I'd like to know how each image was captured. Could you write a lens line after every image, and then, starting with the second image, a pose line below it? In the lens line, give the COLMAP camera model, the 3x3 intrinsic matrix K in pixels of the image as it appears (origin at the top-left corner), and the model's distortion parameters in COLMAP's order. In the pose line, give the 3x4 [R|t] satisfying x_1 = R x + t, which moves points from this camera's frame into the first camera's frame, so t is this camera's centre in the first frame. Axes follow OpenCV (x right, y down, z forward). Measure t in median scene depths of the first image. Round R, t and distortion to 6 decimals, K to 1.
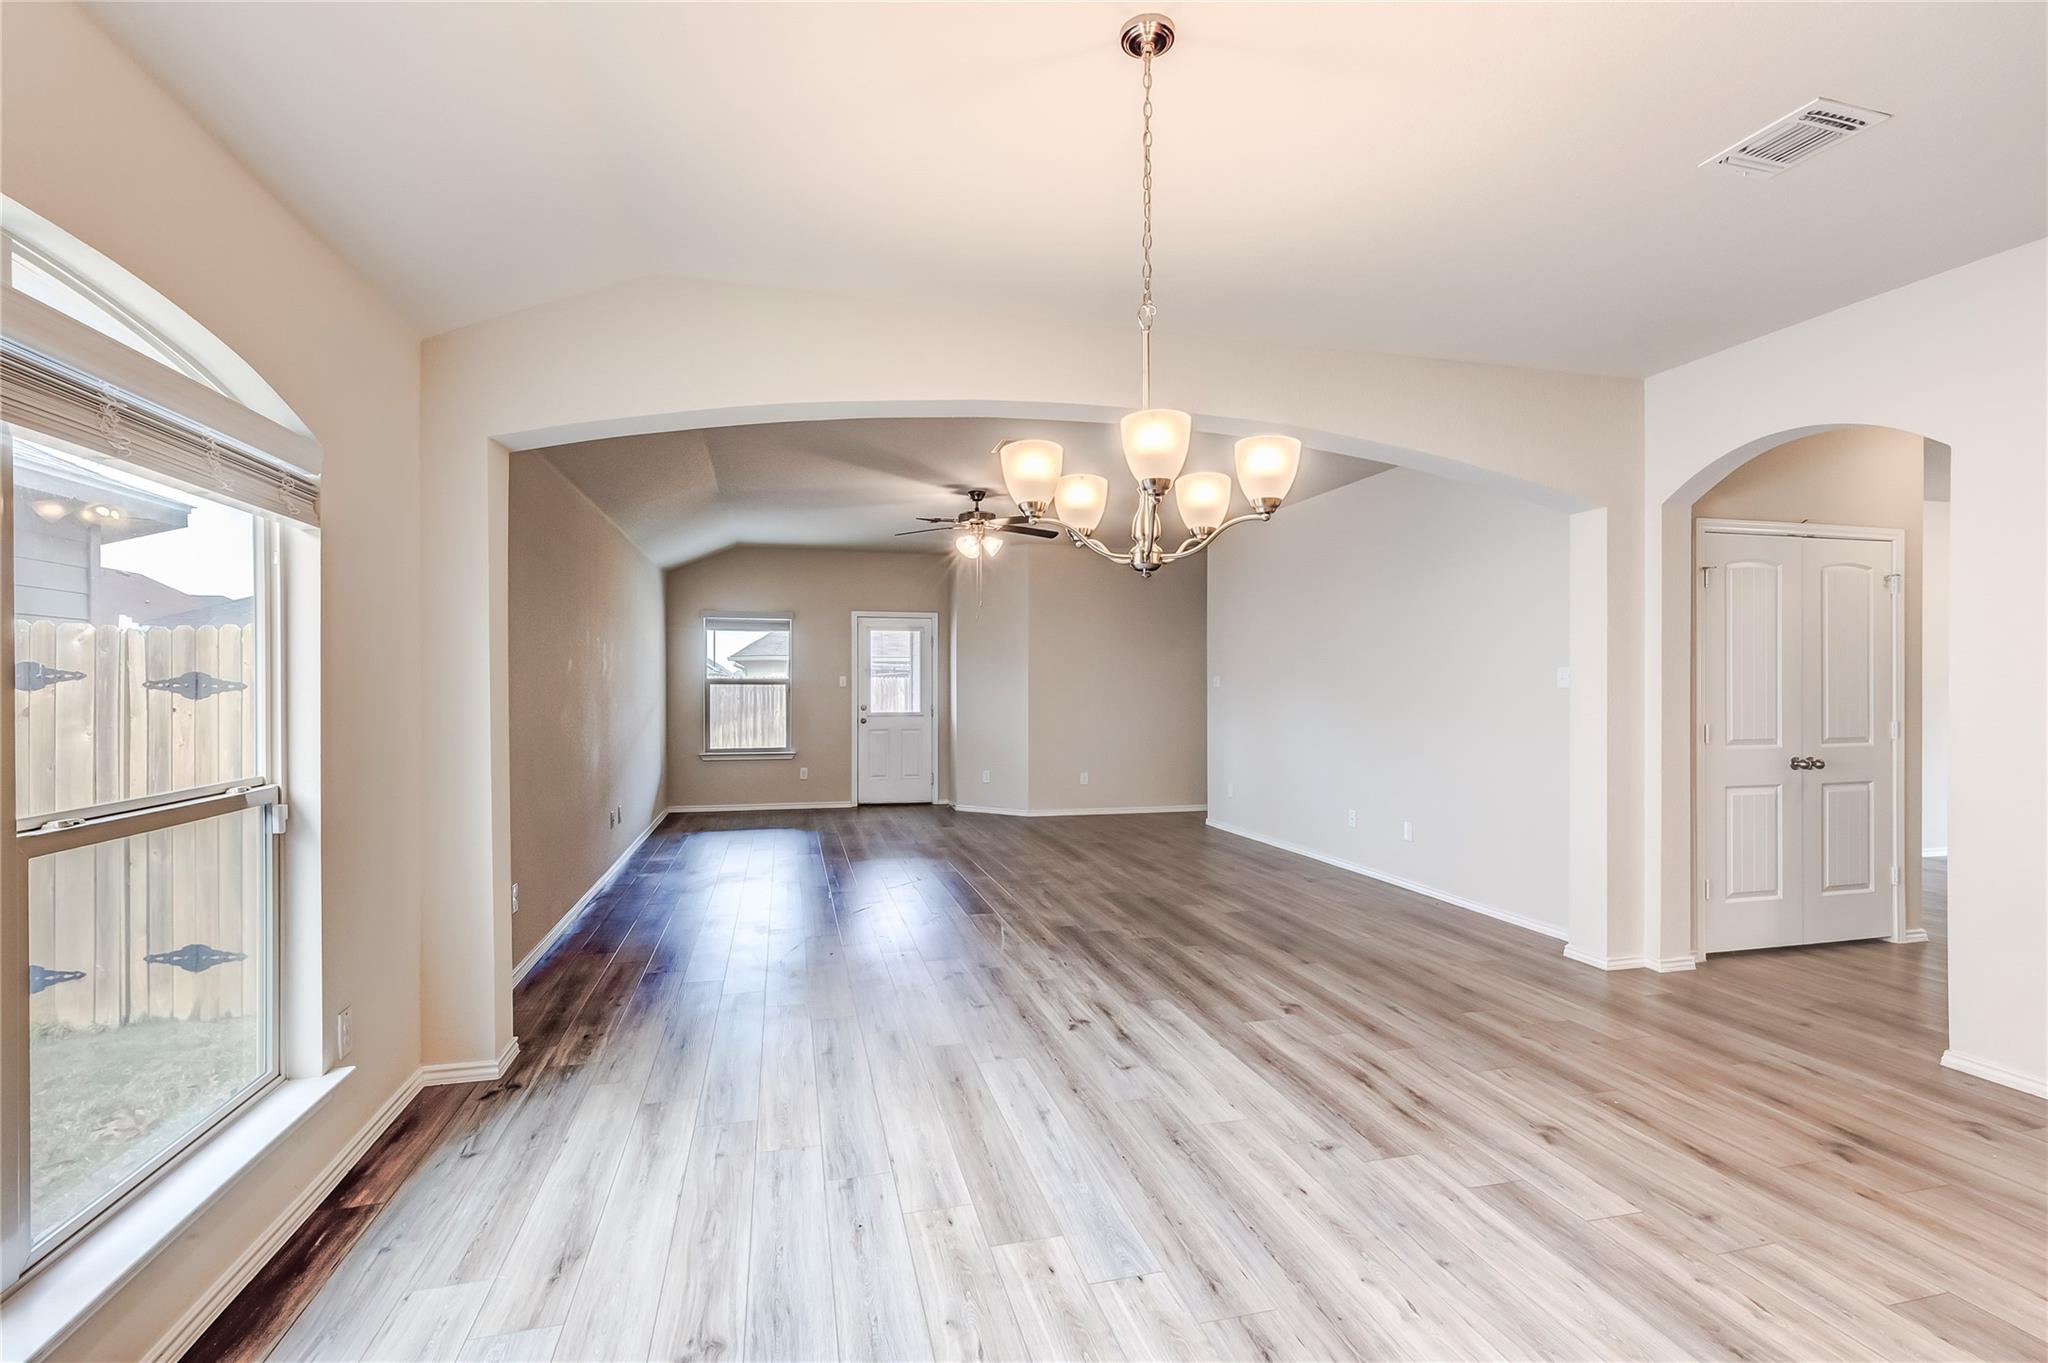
lens RADIAL K [[934.2, 0, 1036.6], [0, 934.2, 688.4], [0, 0, 1]] dist [0.009586, -0.002980]
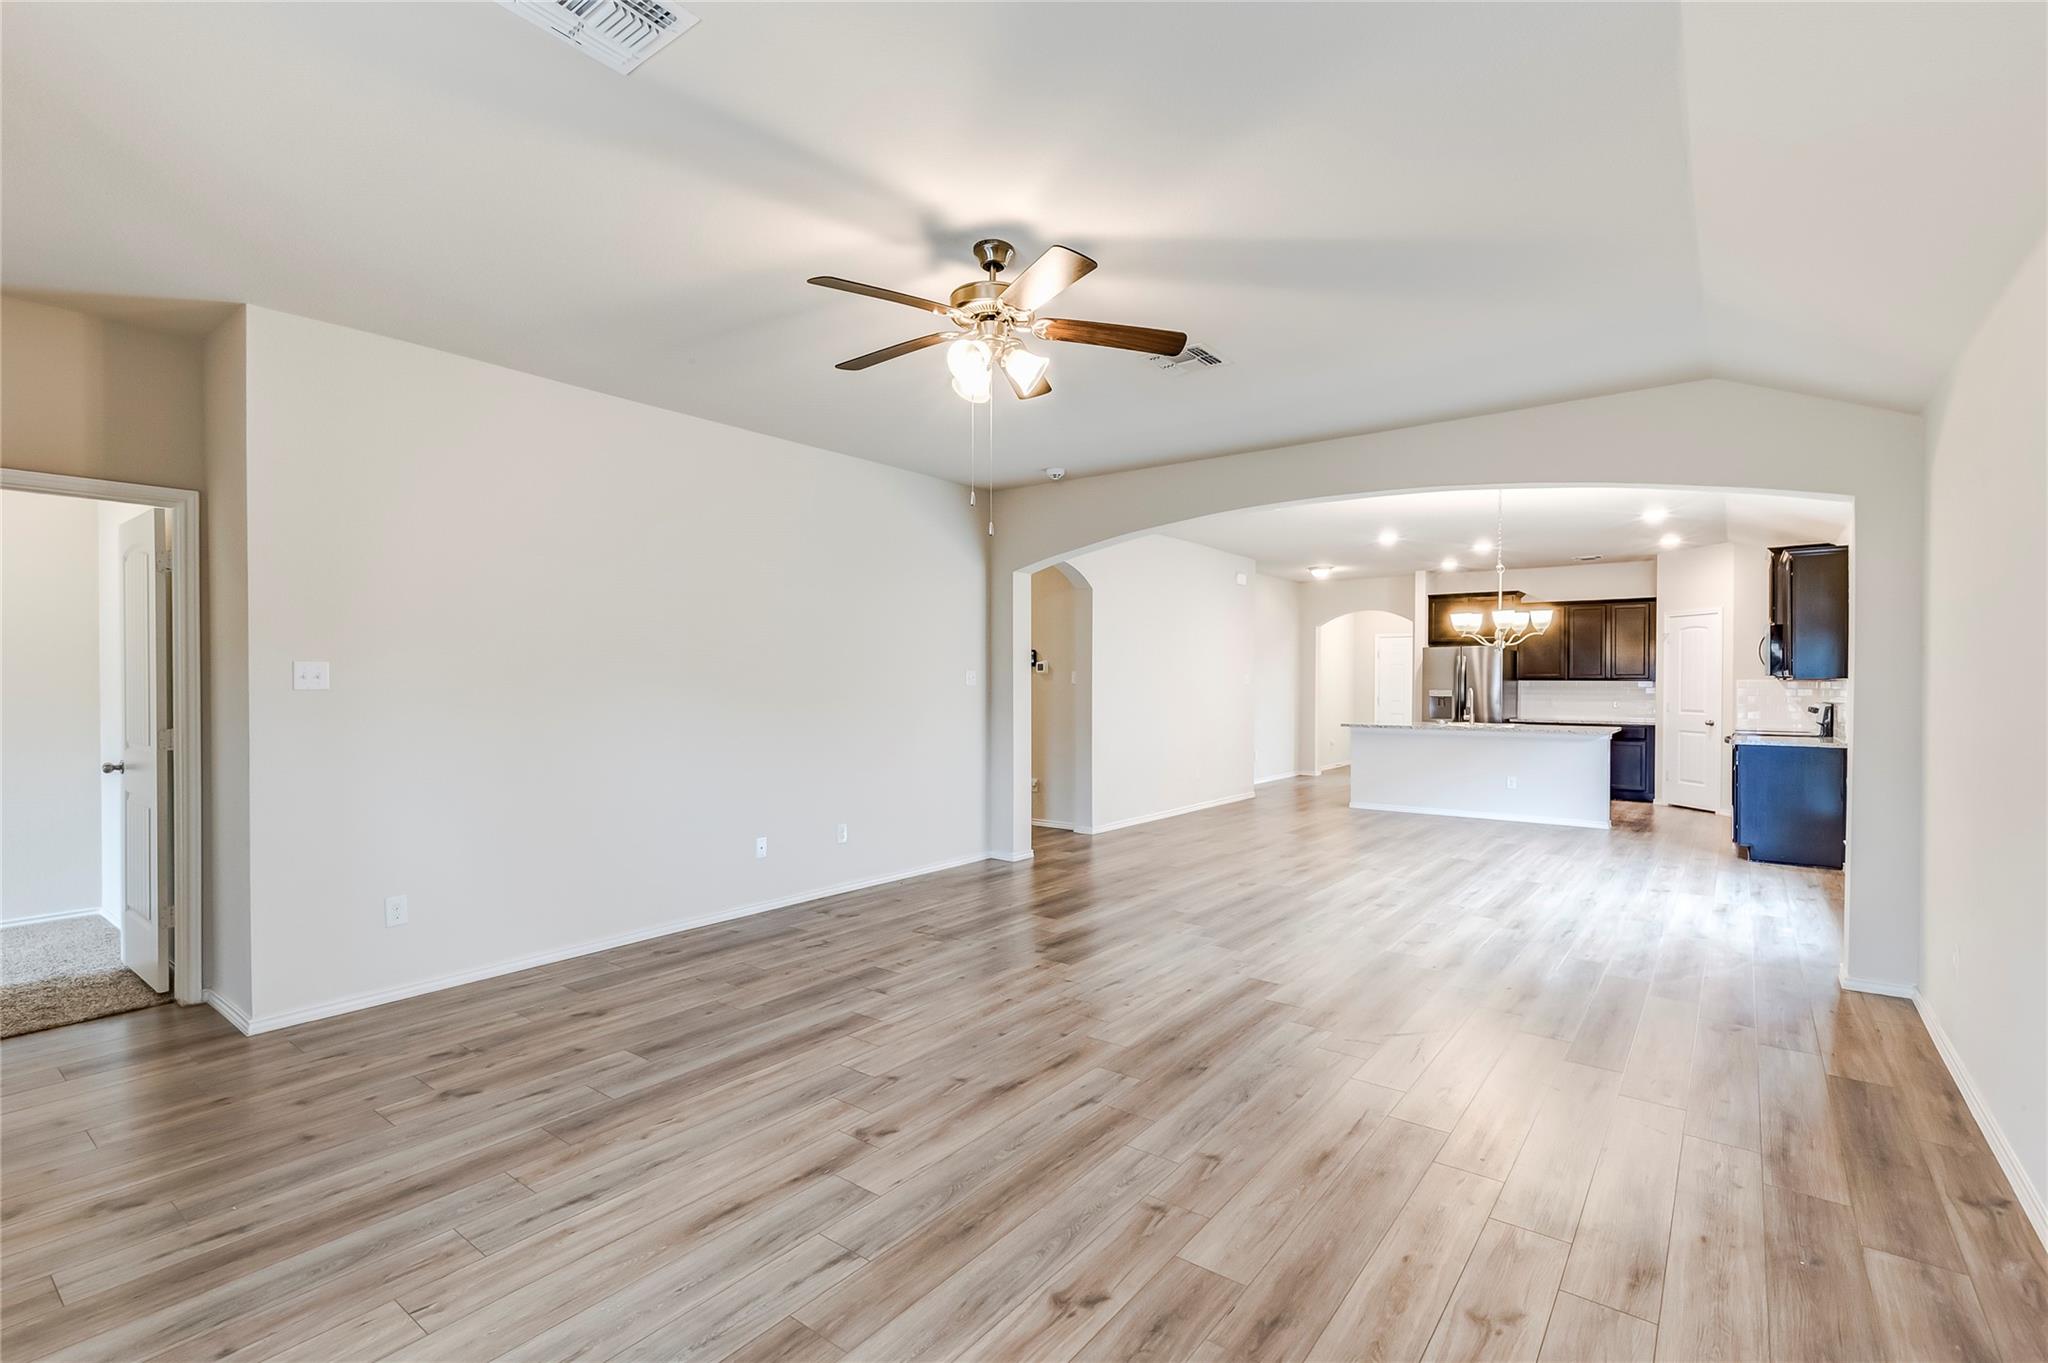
lens RADIAL K [[934.2, 0, 1009.7], [0, 934.2, 690.5], [0, 0, 1]] dist [0.009586, -0.002980]
pose [[-0.598453, -0.009922, 0.801096, -0.347008], [-0.000068, 0.999924, 0.012334, -0.006544], [-0.801158, 0.007327, -0.598408, 1.024969]]
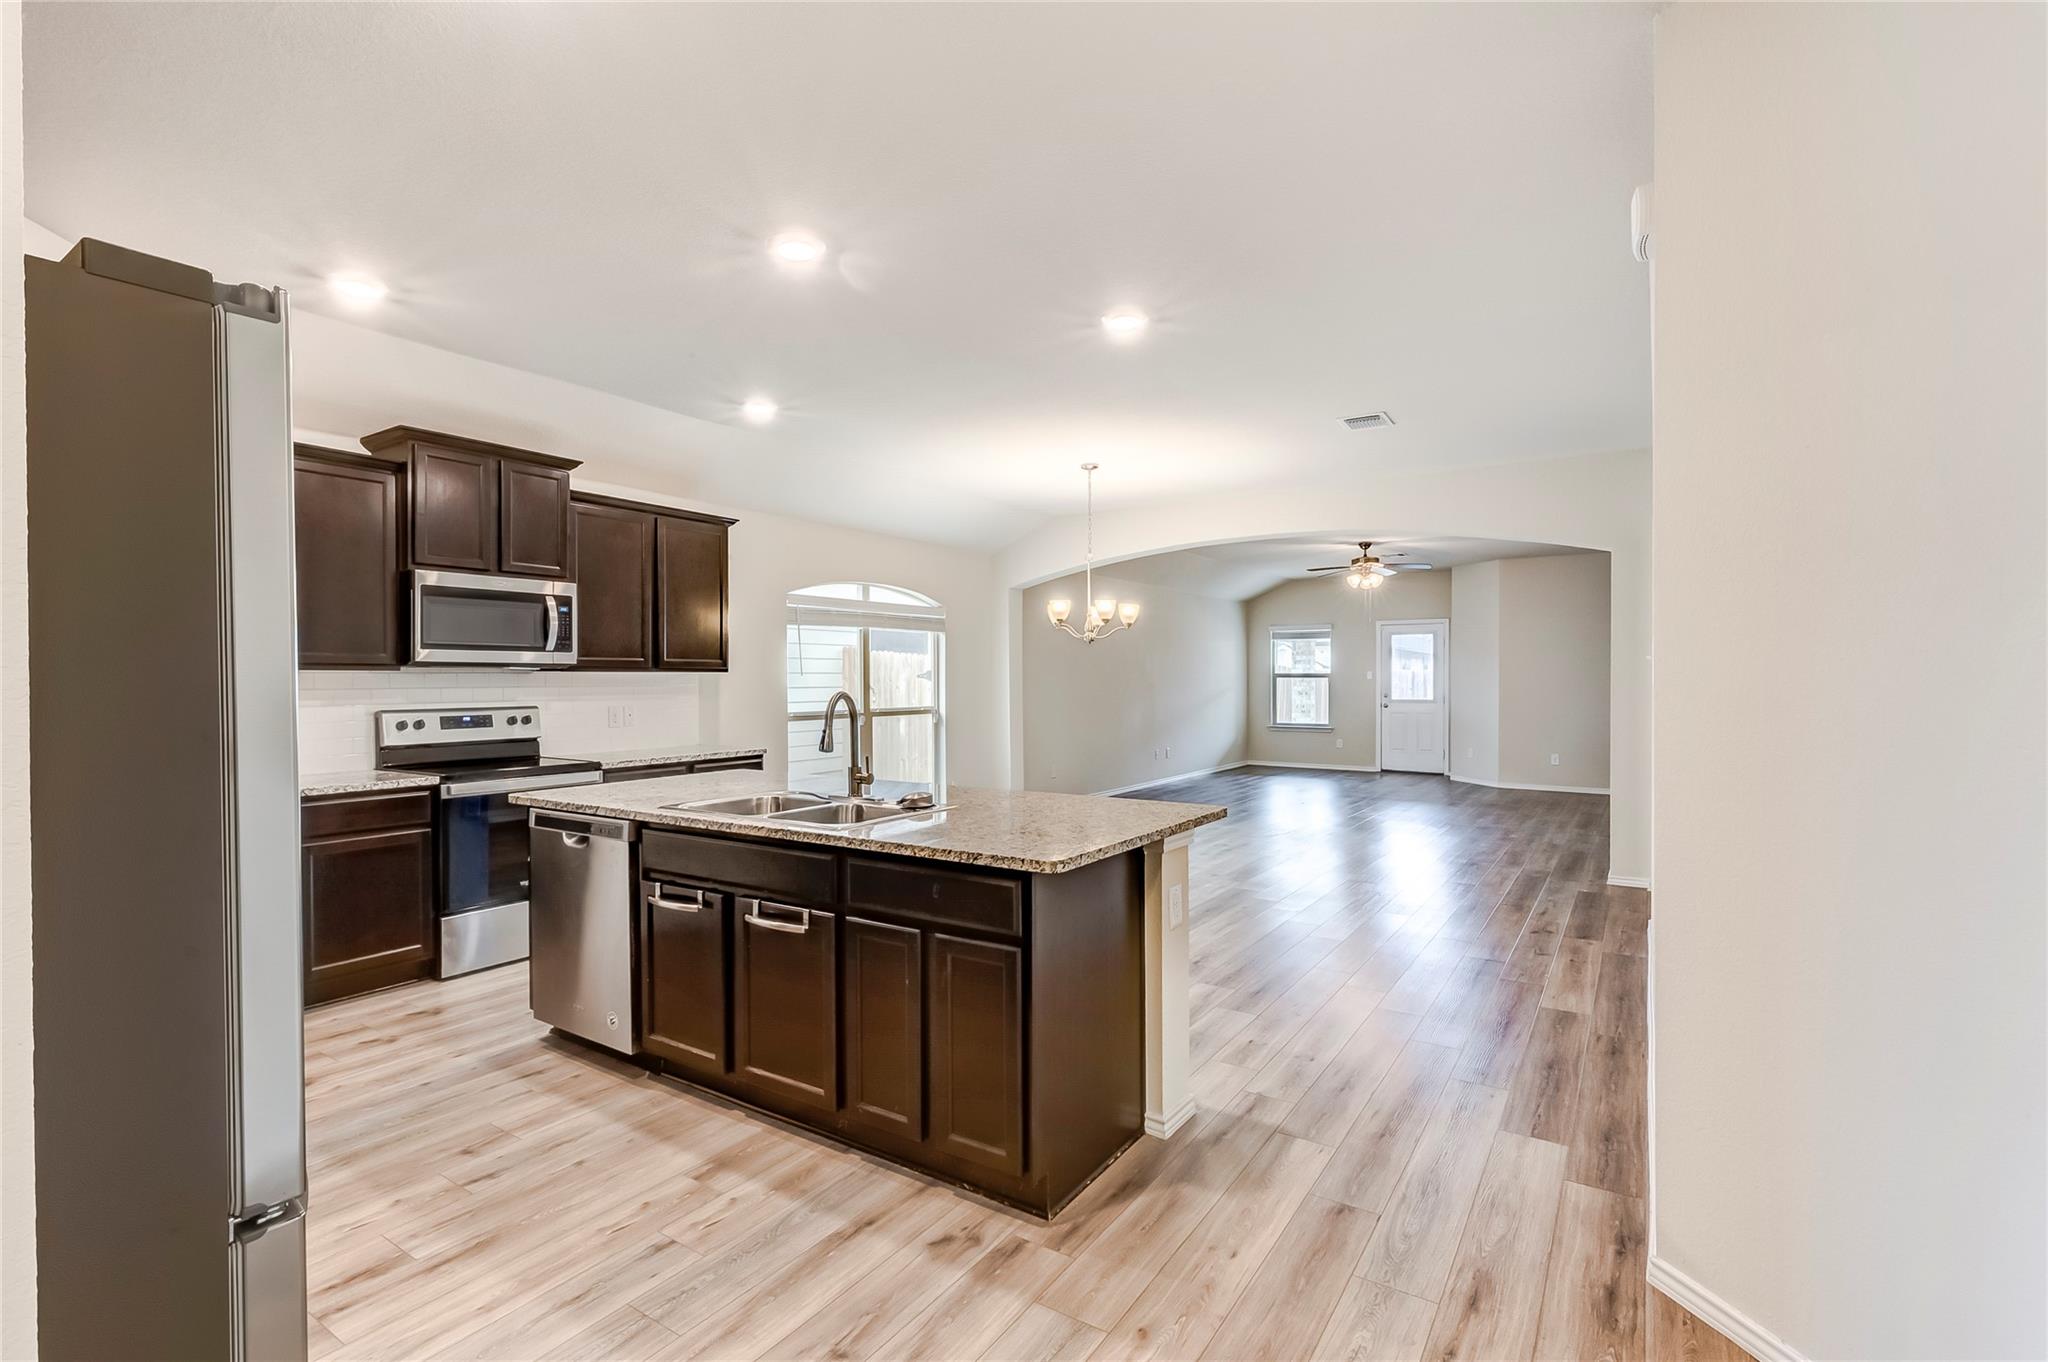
lens RADIAL K [[934.2, 0, 1031.6], [0, 934.2, 684.4], [0, 0, 1]] dist [0.009586, -0.002980]
pose [[0.664582, 0.002514, -0.747211, 0.540863], [0.000172, 0.999994, 0.003518, 0.000742], [0.747215, -0.002467, 0.664578, -0.272768]]
